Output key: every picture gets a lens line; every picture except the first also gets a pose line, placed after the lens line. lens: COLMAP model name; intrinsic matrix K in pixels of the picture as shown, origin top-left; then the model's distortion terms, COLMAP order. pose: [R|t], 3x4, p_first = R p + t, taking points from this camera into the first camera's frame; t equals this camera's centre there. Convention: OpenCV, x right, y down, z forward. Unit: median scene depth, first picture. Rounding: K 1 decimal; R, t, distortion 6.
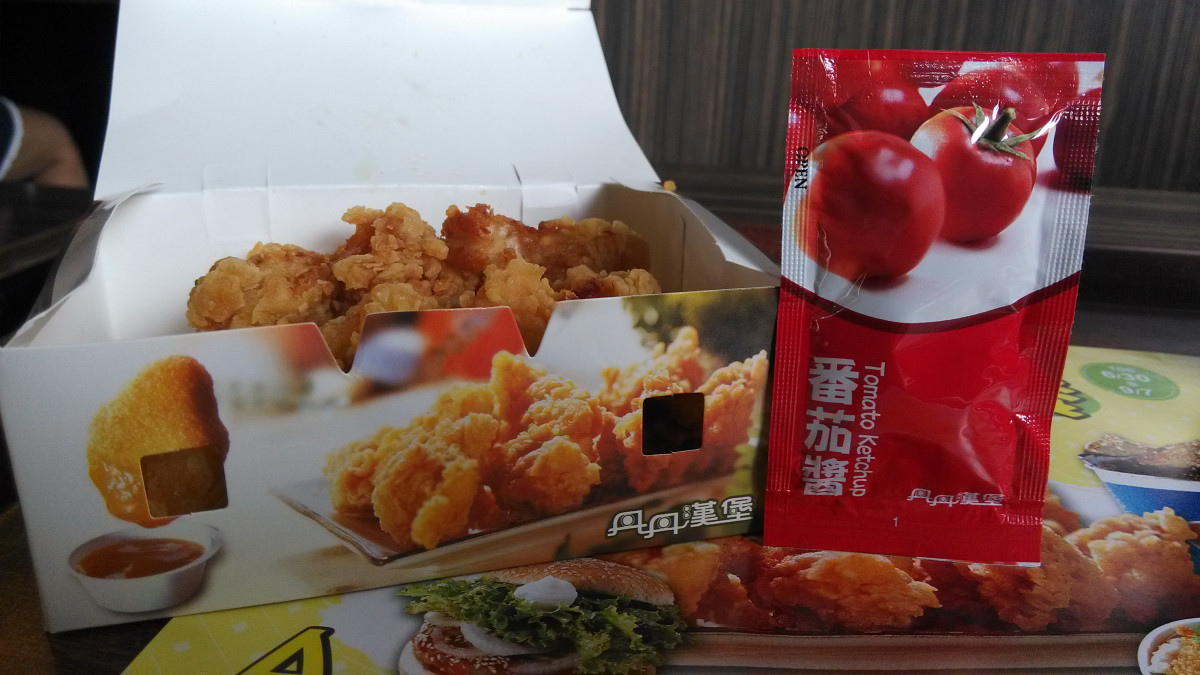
lens RADIAL K [[1018.0, 0, 604.1], [0, 1018.0, 350.0], [0, 0, 1]] dist [0.077325, -0.073687]
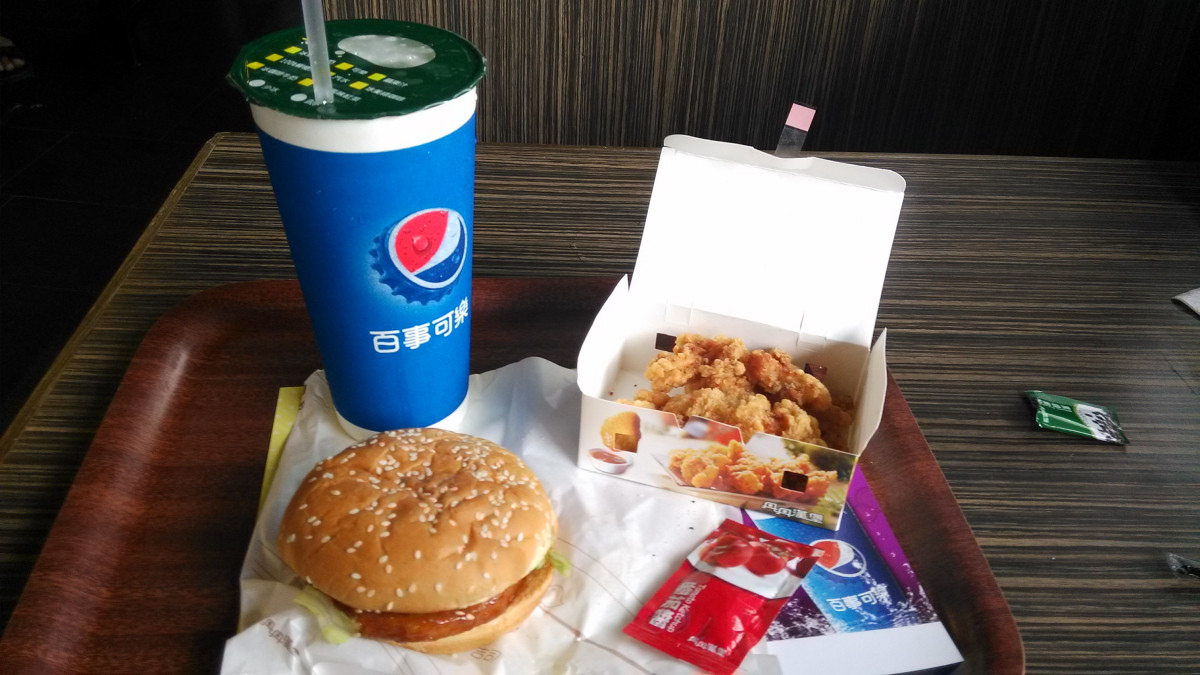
lens RADIAL K [[1018.0, 0, 600.1], [0, 1018.0, 336.2], [0, 0, 1]] dist [0.077325, -0.073687]
pose [[0.839166, 0.350673, -0.415728, 0.631829], [-0.227164, 0.920503, 0.317917, -1.028426], [0.494163, -0.172347, 0.852115, -1.464273]]
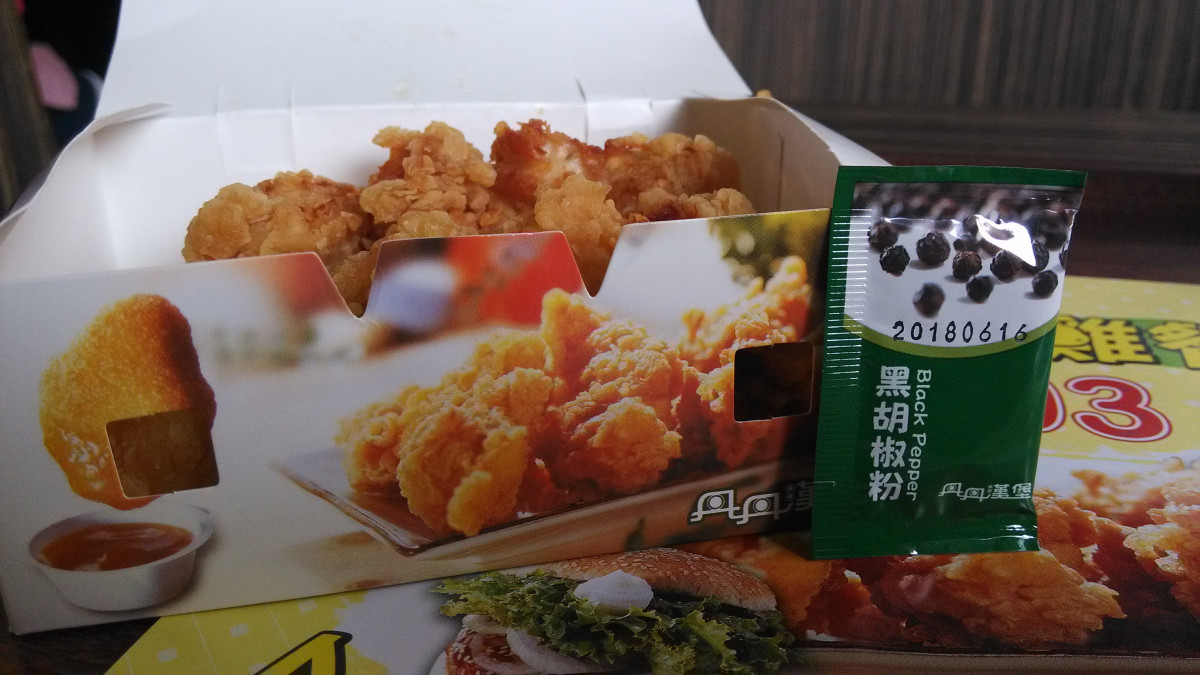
lens RADIAL K [[1018.0, 0, 597.8], [0, 1018.0, 356.8], [0, 0, 1]] dist [0.077325, -0.073687]
pose [[0.996296, -0.005206, -0.085827, 0.000172], [0.008614, 0.999187, 0.039389, 0.021745], [0.085552, -0.039983, 0.995531, 0.209995]]
